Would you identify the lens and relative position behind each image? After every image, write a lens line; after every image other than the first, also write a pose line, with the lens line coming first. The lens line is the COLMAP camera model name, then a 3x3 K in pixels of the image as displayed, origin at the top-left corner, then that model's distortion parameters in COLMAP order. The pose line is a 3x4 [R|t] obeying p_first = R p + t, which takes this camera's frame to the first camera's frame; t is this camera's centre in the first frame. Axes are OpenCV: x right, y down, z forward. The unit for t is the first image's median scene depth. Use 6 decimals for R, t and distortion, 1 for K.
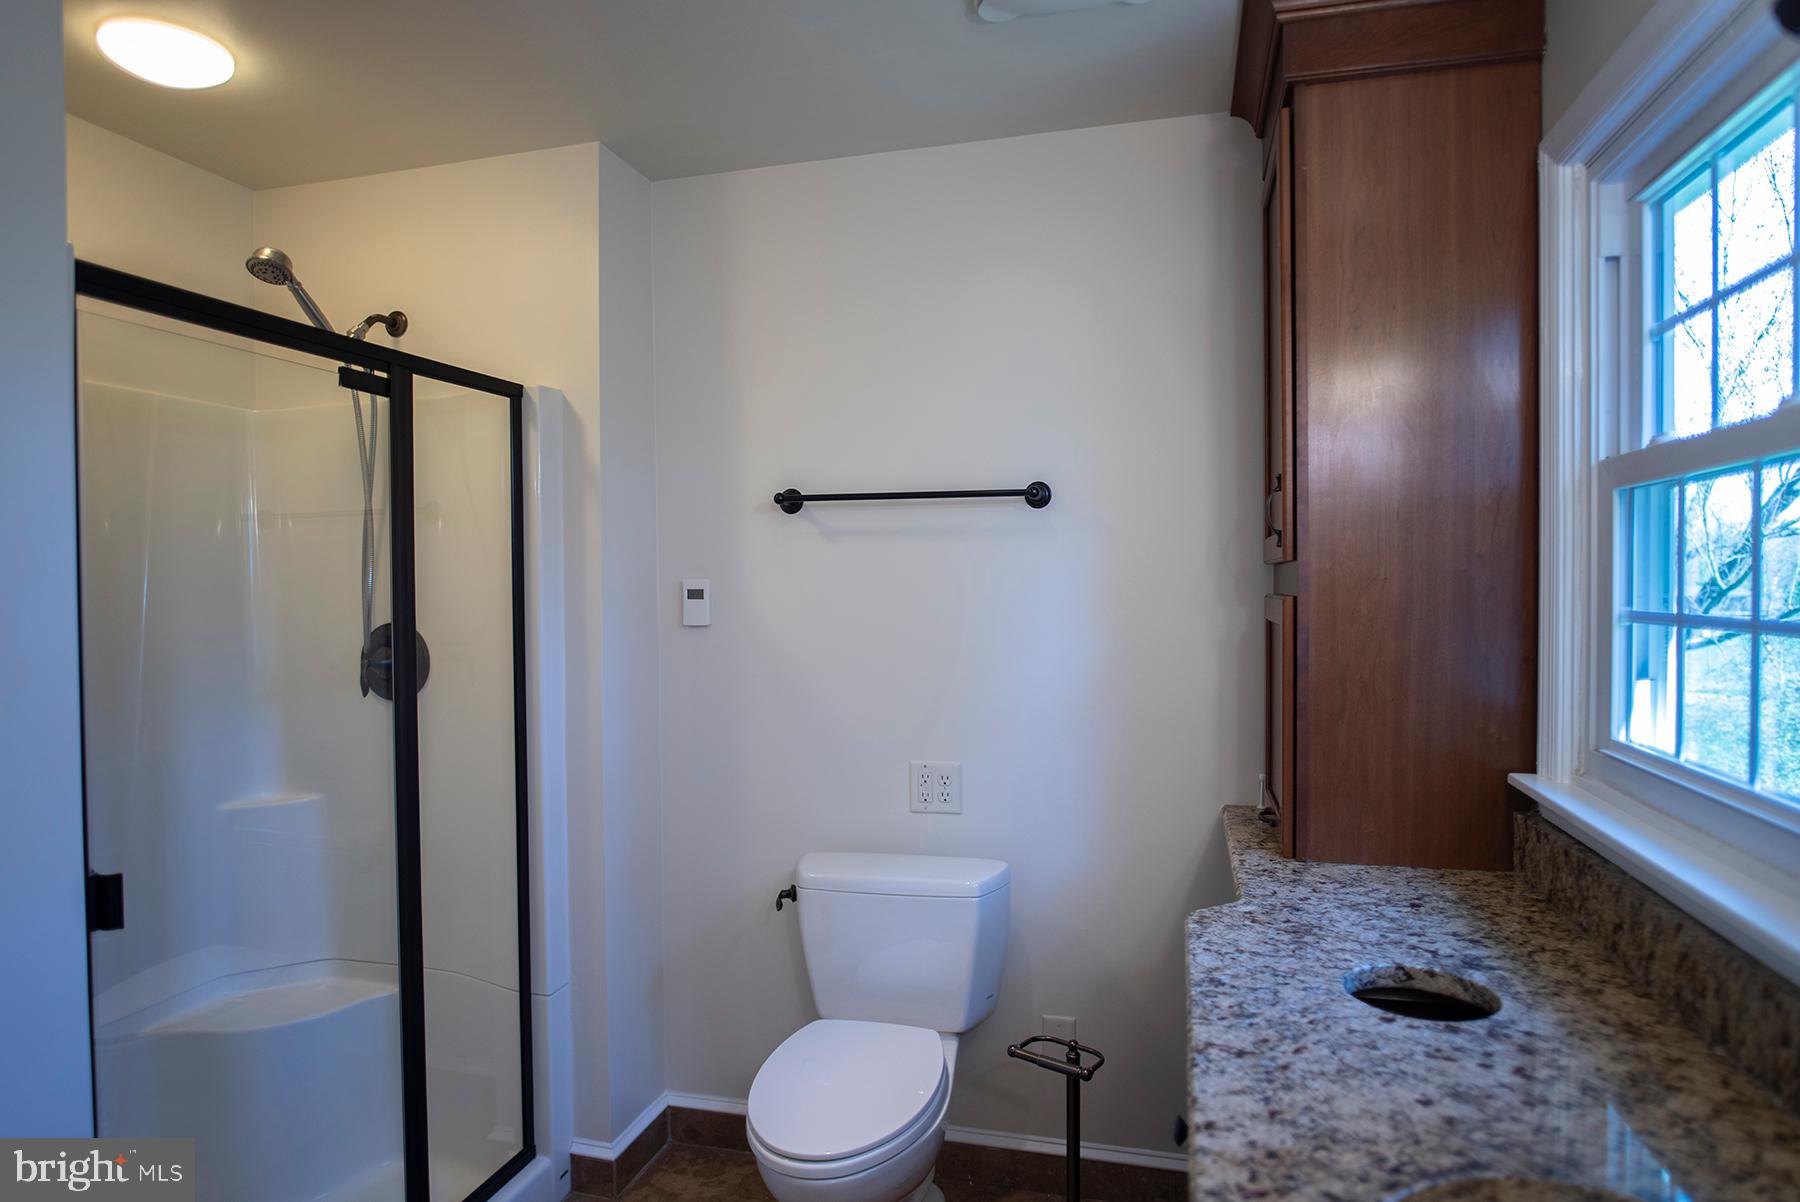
lens RADIAL K [[1038.9, 0, 900.3], [0, 1038.9, 600.5], [0, 0, 1]] dist [-0.015093, 0.000132]
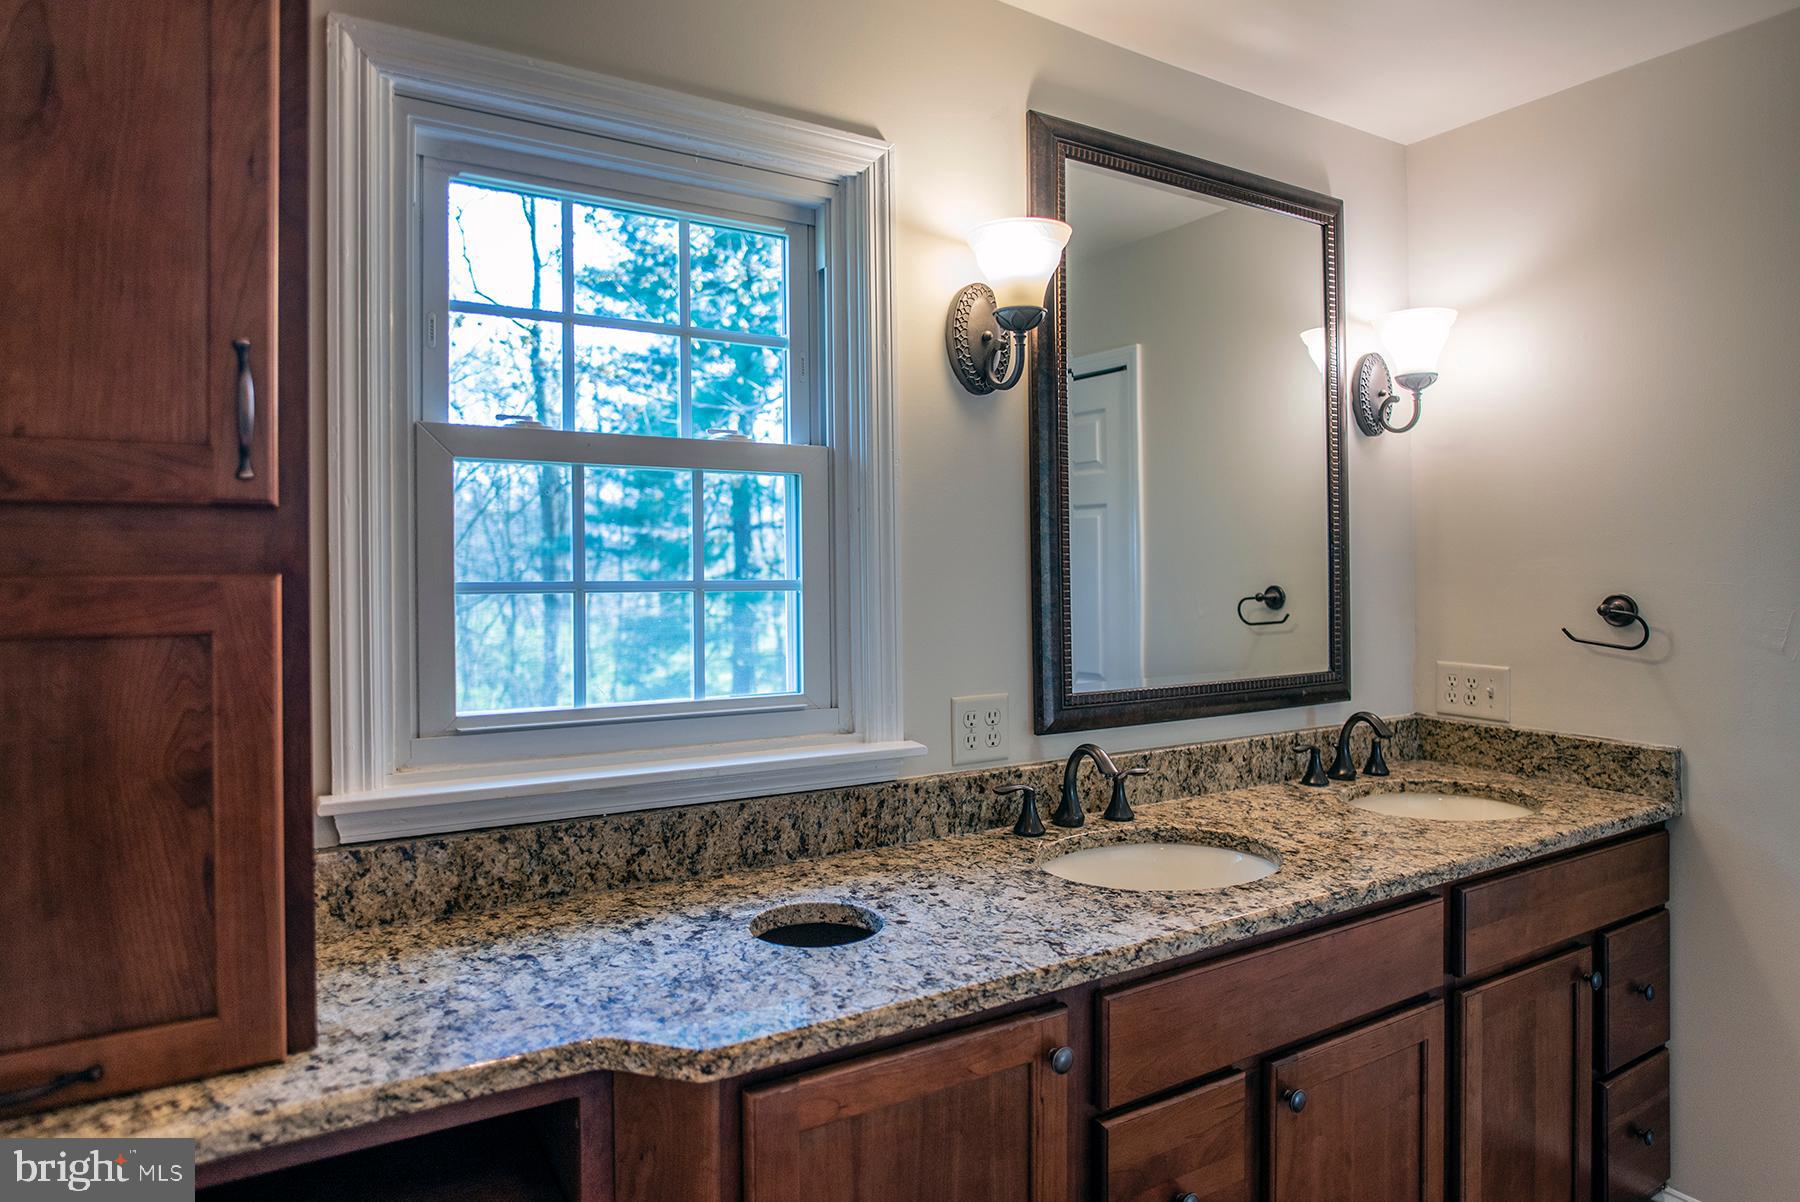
lens RADIAL K [[1038.9, 0, 874.3], [0, 1038.9, 567.3], [0, 0, 1]] dist [-0.015093, 0.000132]
pose [[-0.706914, 0.002962, 0.707293, -0.321005], [0.012234, 0.999893, 0.008041, -0.009539], [-0.707194, 0.014337, -0.706875, 1.715036]]
